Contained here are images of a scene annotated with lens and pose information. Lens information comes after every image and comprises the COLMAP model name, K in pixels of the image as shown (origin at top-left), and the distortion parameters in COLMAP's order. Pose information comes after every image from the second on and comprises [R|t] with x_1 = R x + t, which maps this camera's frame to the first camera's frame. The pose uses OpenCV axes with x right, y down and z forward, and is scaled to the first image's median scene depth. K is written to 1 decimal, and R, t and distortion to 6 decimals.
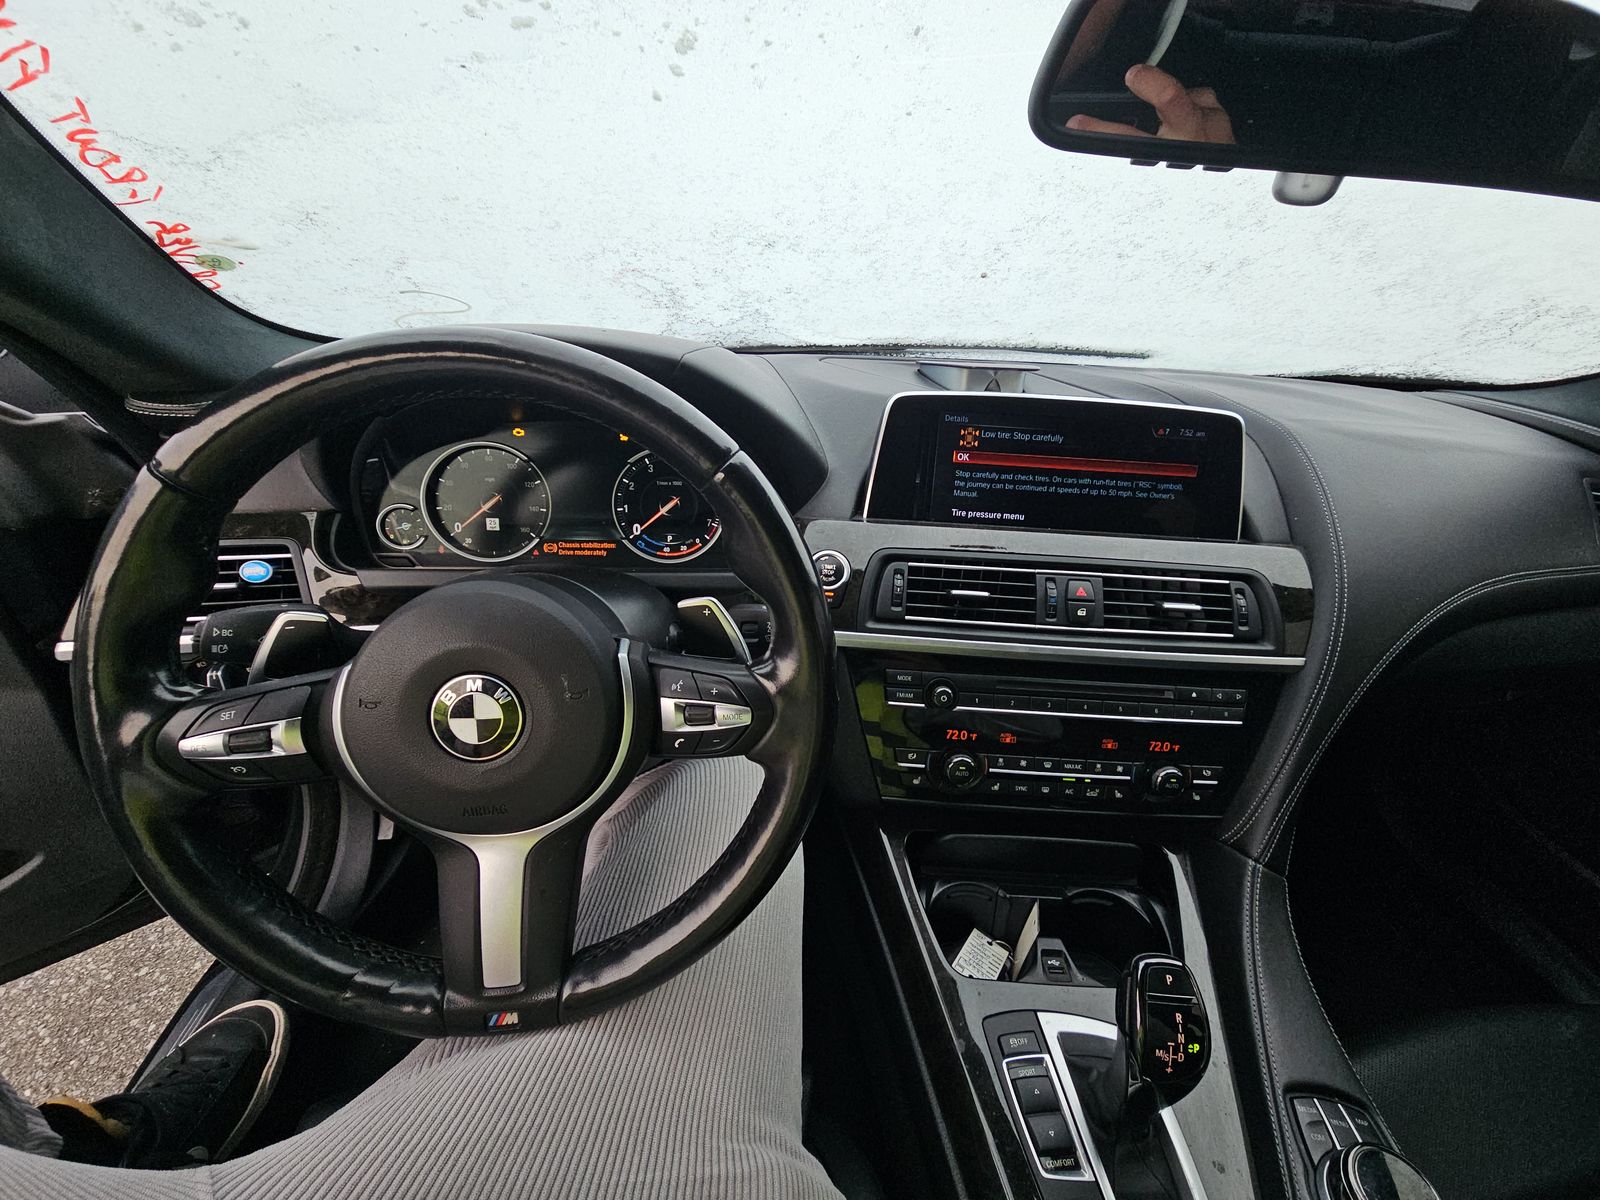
lens RADIAL K [[653.4, 0, 780.3], [0, 653.4, 598.7], [0, 0, 1]] dist [0.016644, -0.014901]
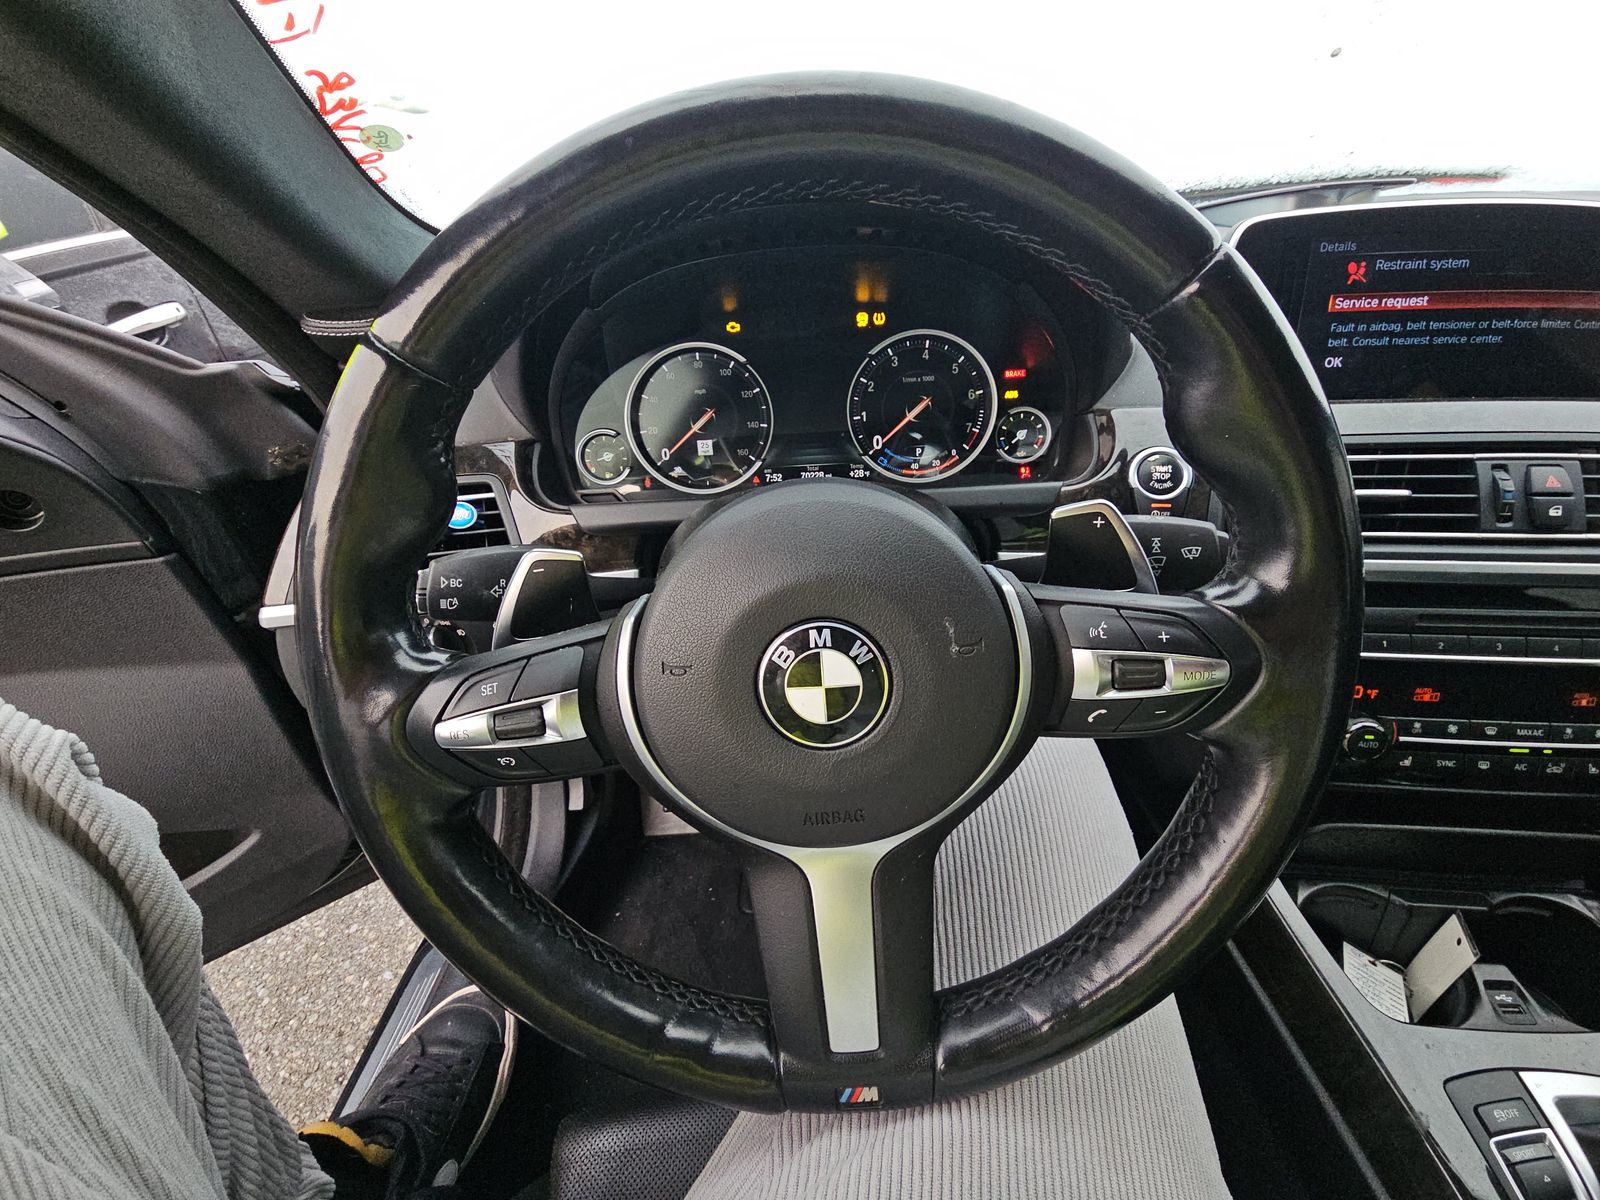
lens RADIAL K [[680.9, 0, 800.0], [0, 680.9, 600.0], [0, 0, 1]] dist [0.004790, -0.008676]
pose [[0.987643, -0.038966, -0.151797, -0.240807], [0.049703, 0.996474, 0.067593, 0.028959], [0.148628, -0.074303, 0.986098, 0.198233]]
